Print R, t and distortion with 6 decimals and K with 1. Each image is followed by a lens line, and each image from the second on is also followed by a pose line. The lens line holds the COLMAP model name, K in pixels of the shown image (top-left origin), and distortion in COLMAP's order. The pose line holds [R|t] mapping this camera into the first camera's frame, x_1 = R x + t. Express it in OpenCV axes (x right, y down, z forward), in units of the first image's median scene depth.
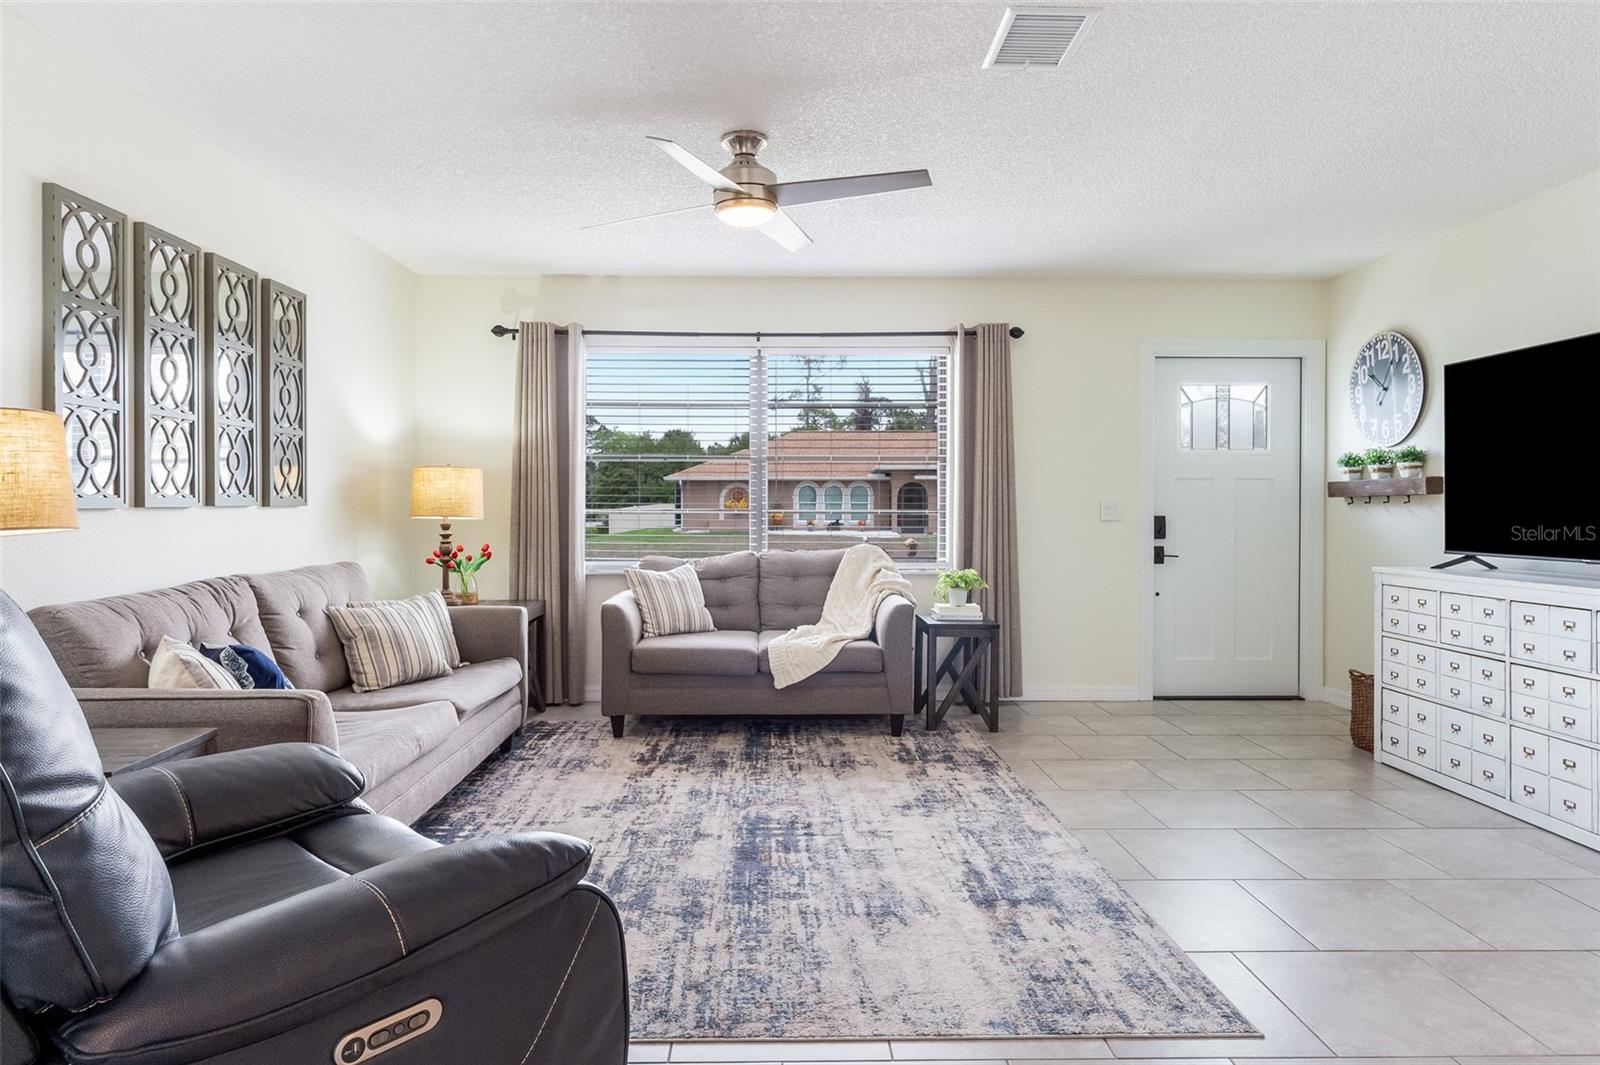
lens RADIAL K [[934.7, 0, 790.3], [0, 934.7, 517.6], [0, 0, 1]] dist [0.005229, -0.004005]
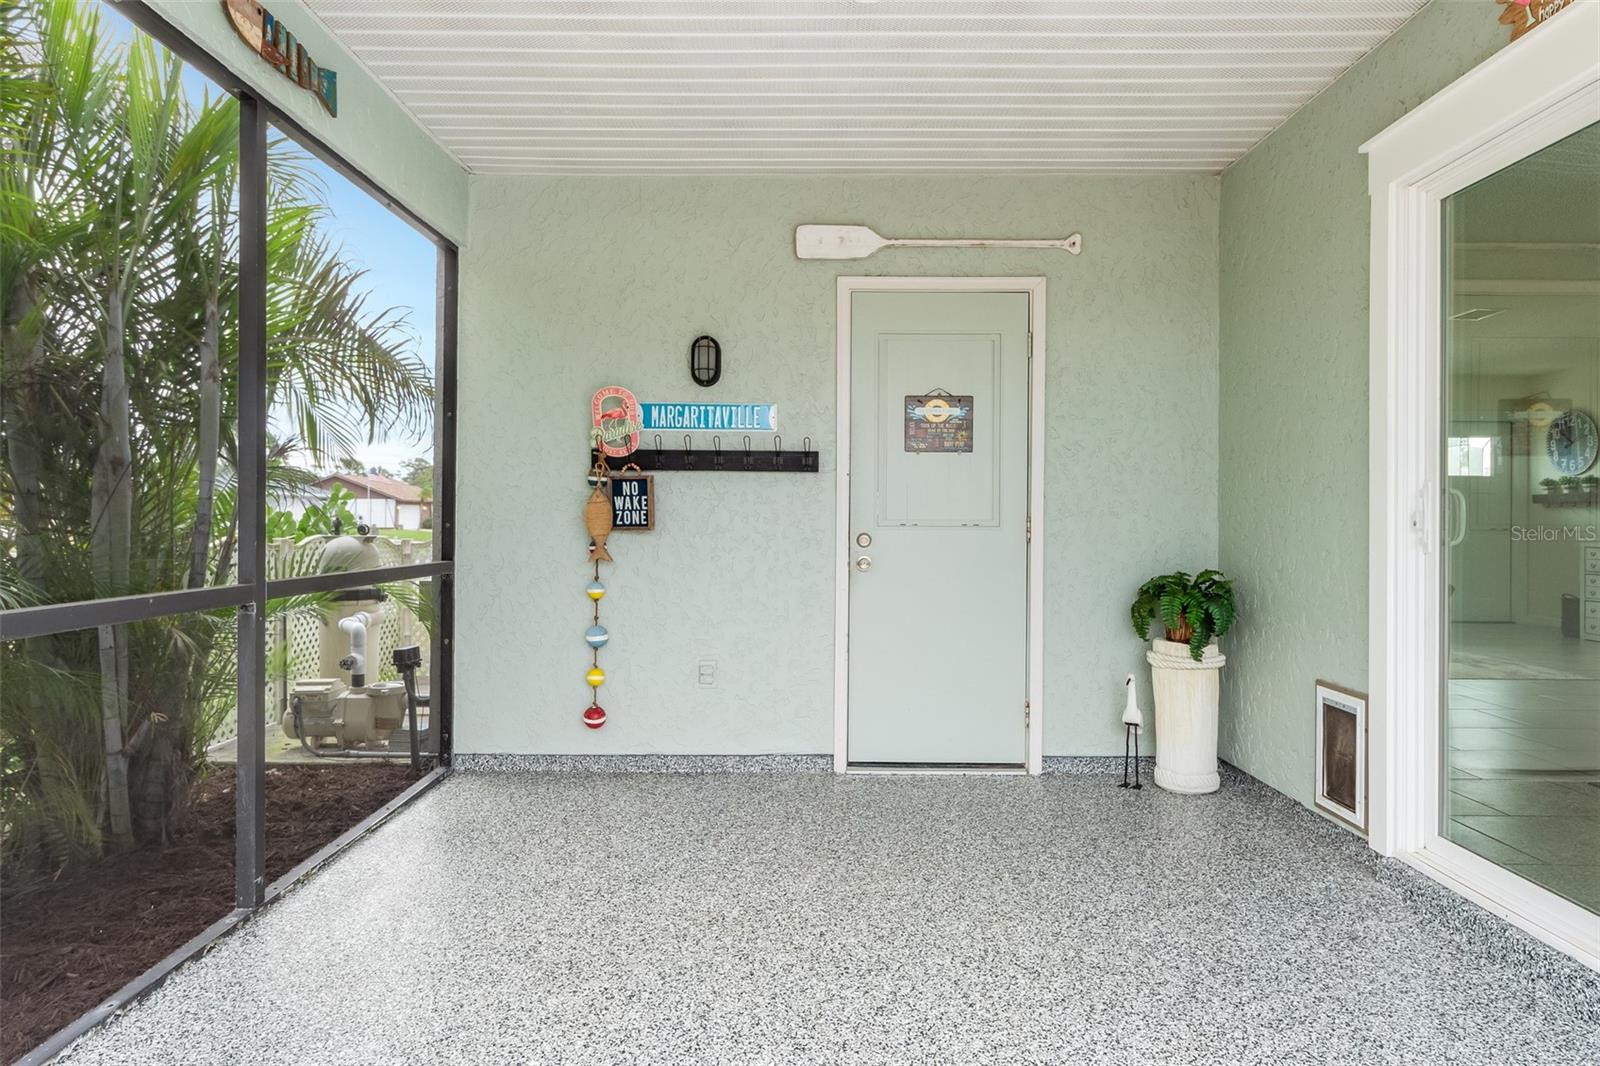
lens RADIAL K [[934.7, 0, 796.5], [0, 934.7, 524.5], [0, 0, 1]] dist [0.005229, -0.004005]
pose [[0.999621, 0.004028, -0.027231, -0.869184], [-0.004278, 0.999949, -0.009109, 0.045160], [0.027193, 0.009222, 0.999588, -0.900840]]
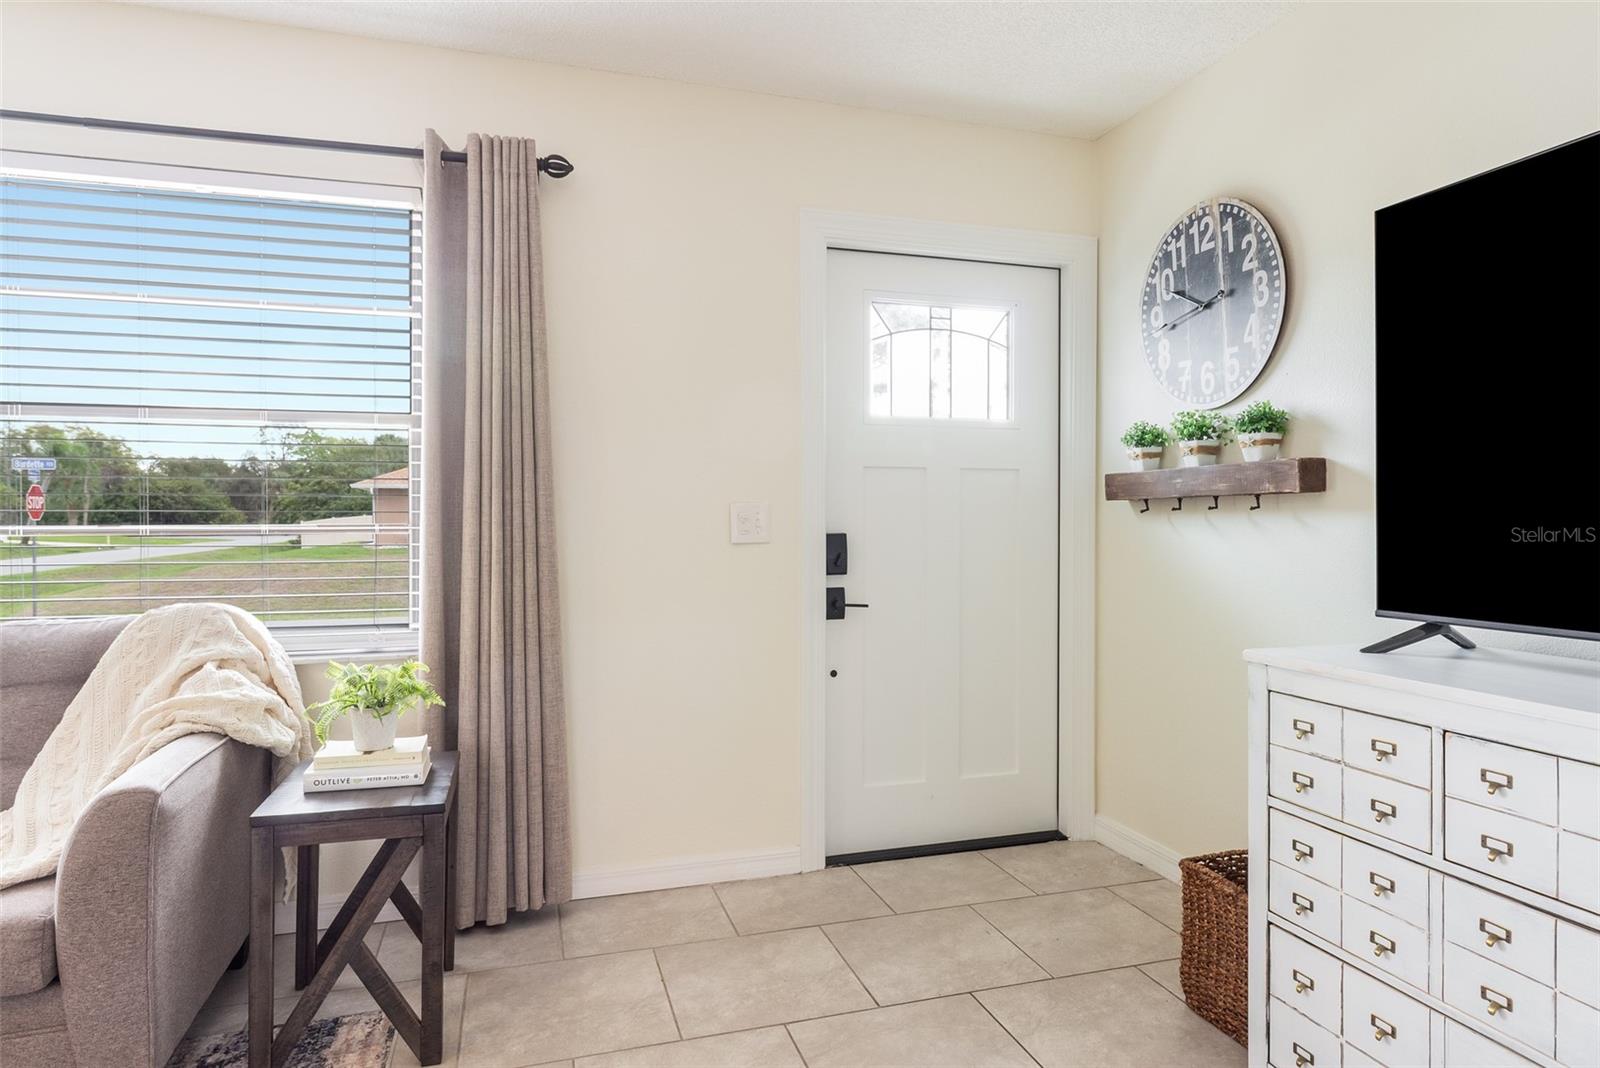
lens RADIAL K [[934.7, 0, 786.7], [0, 934.7, 532.0], [0, 0, 1]] dist [0.005229, -0.004005]
pose [[0.964439, -0.005794, 0.264240, 0.271867], [0.005056, 0.999981, 0.003473, -0.006213], [-0.264255, -0.002013, 0.964451, 0.583008]]
